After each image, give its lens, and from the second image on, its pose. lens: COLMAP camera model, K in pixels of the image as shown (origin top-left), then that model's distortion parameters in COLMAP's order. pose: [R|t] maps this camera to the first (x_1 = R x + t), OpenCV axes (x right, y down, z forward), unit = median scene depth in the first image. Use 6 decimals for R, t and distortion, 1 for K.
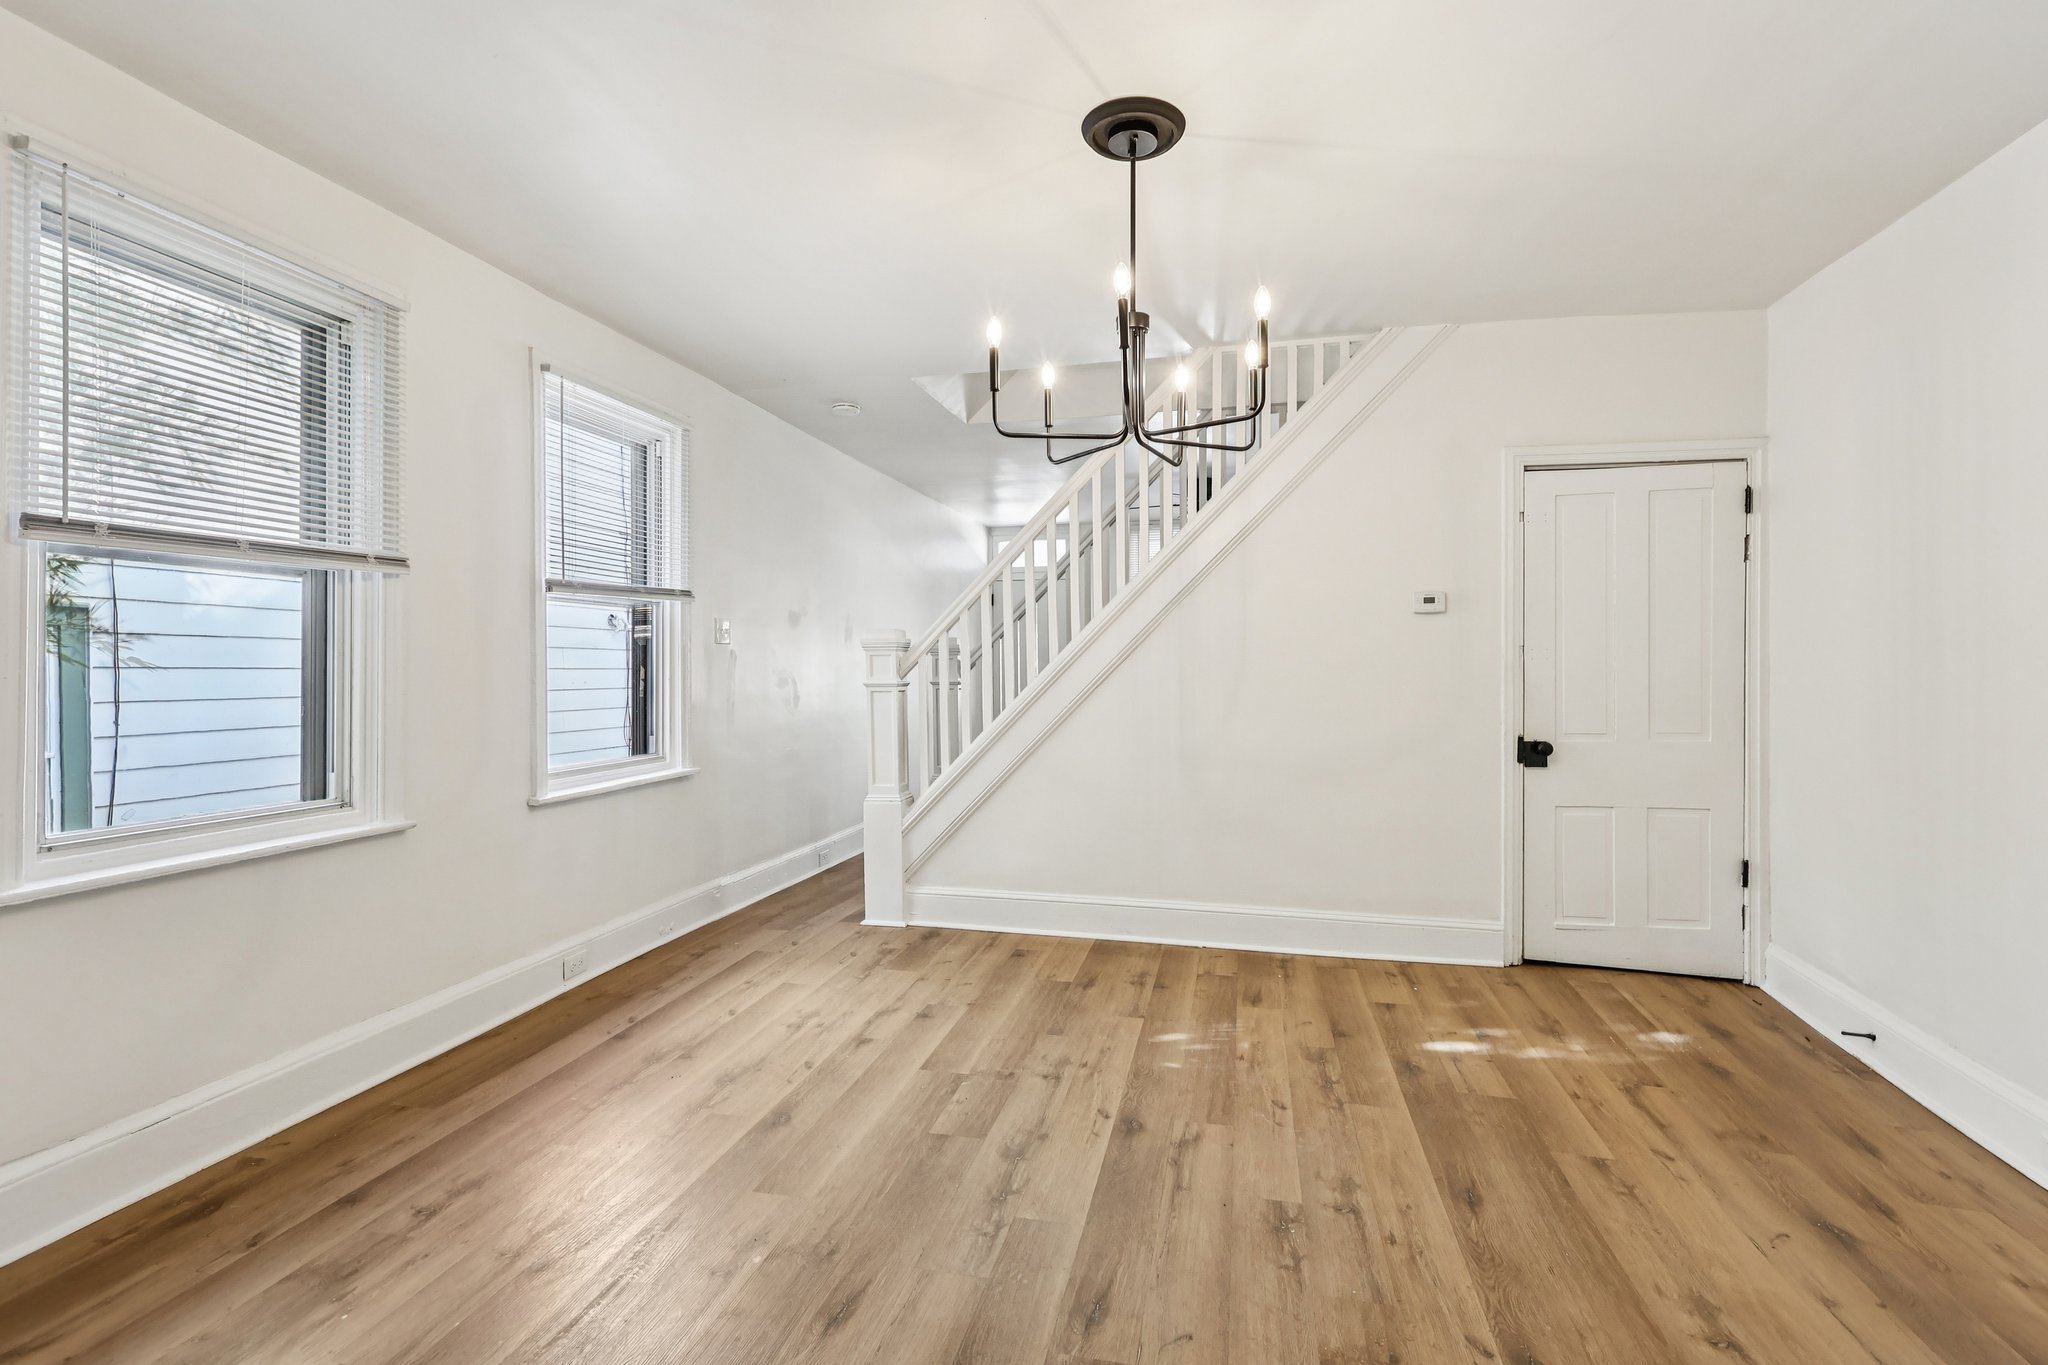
lens RADIAL K [[951.7, 0, 1028.9], [0, 951.7, 688.5], [0, 0, 1]] dist [0.000220, 0.000297]
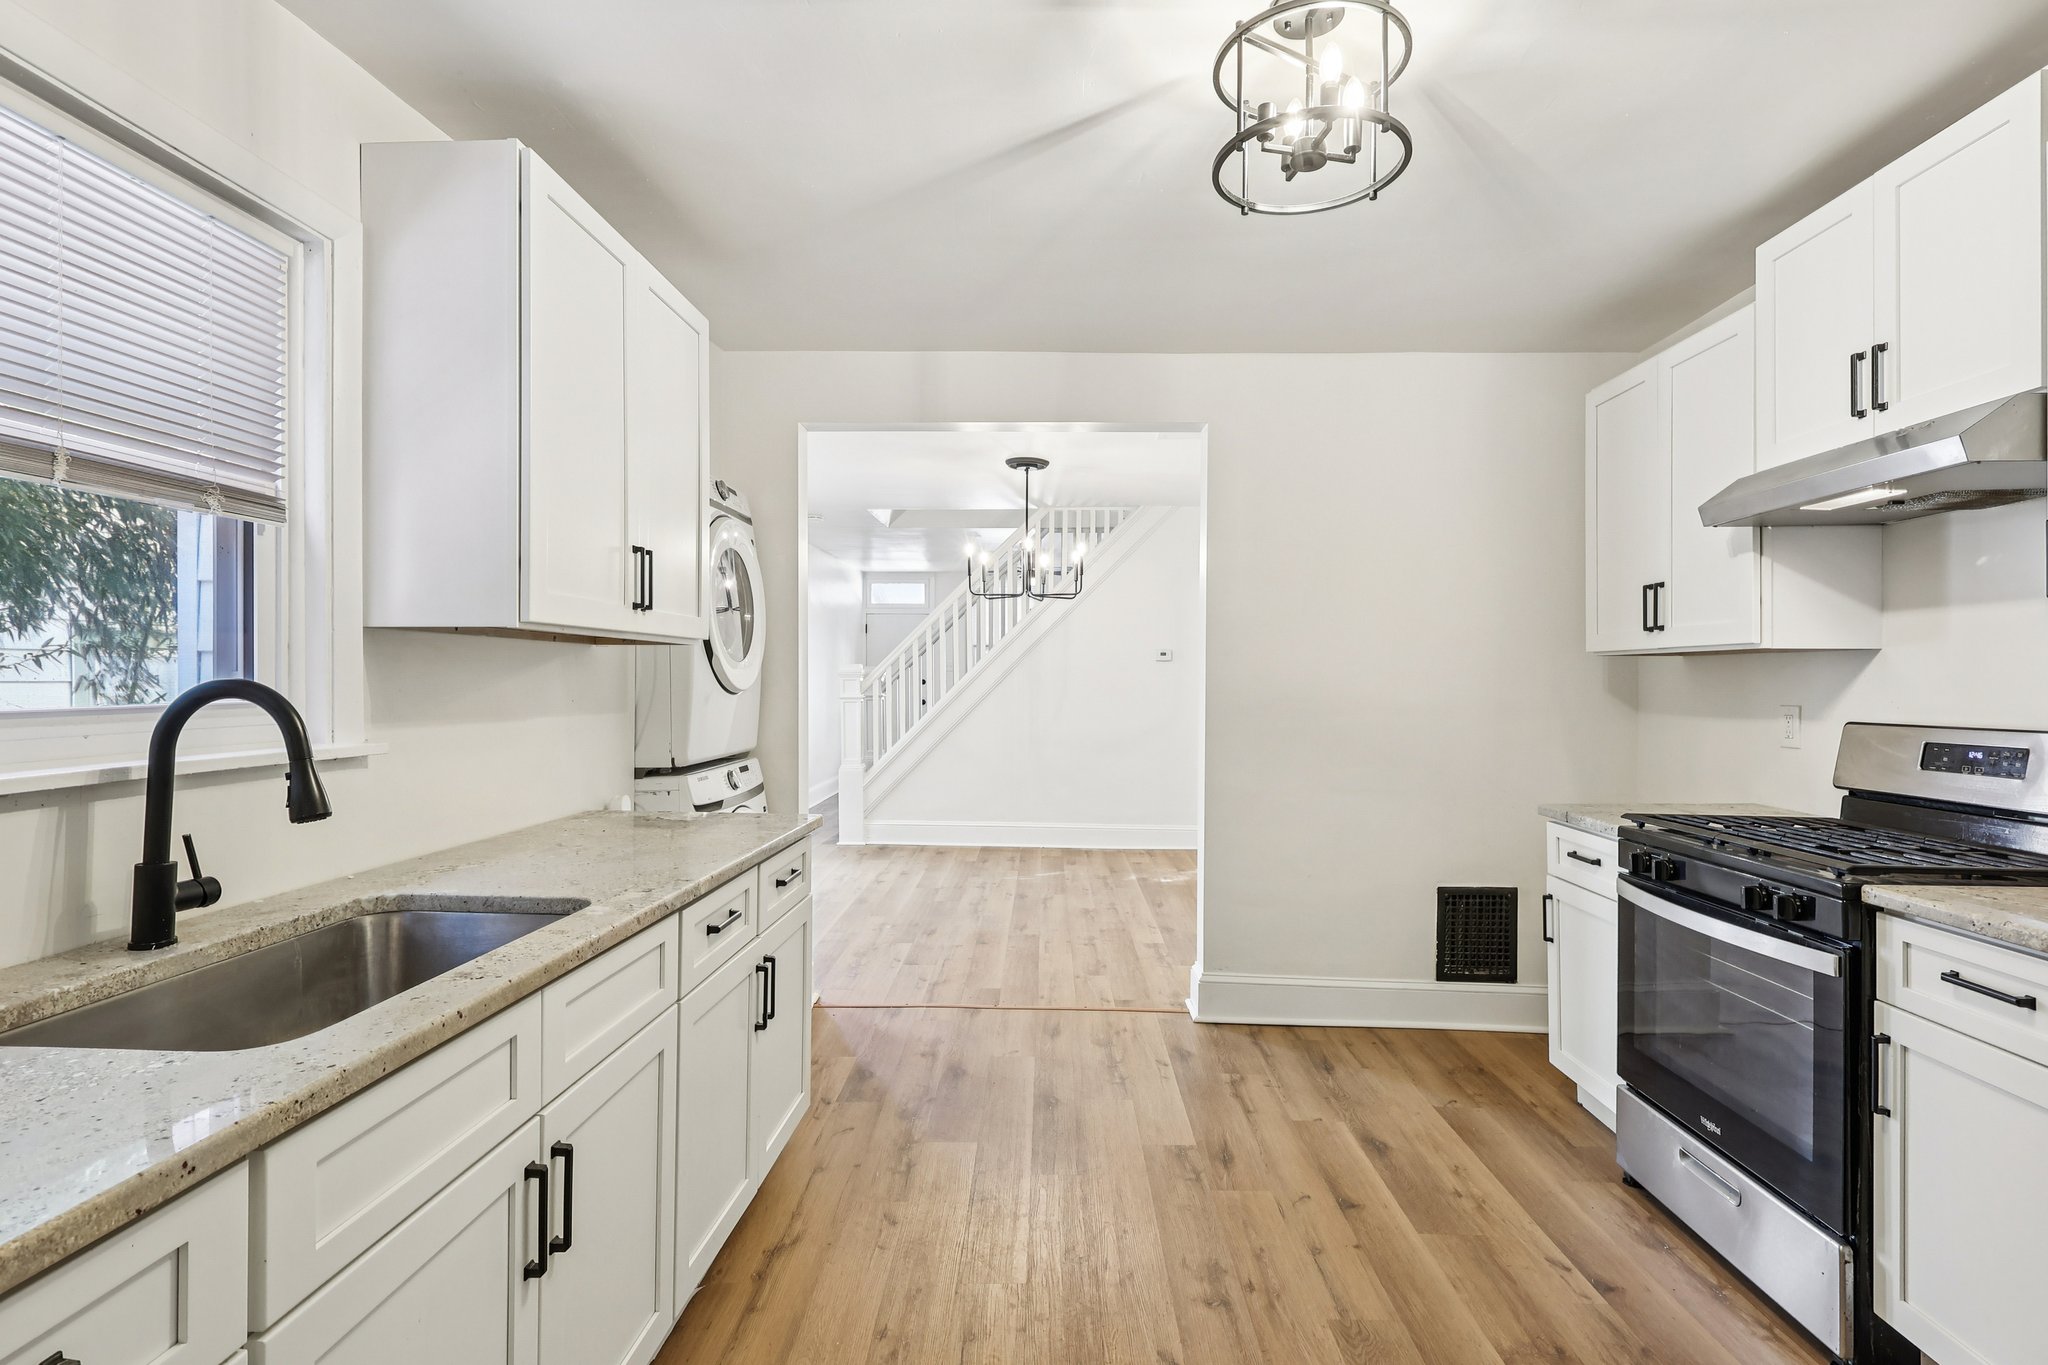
lens RADIAL K [[996.4, 0, 1020.9], [0, 996.4, 683.8], [0, 0, 1]] dist [-0.016783, -0.000366]
pose [[0.980284, 0.007030, 0.197468, -0.220325], [-0.004912, 0.999925, -0.011210, -0.011467], [-0.197532, 0.010018, 0.980245, -0.795756]]
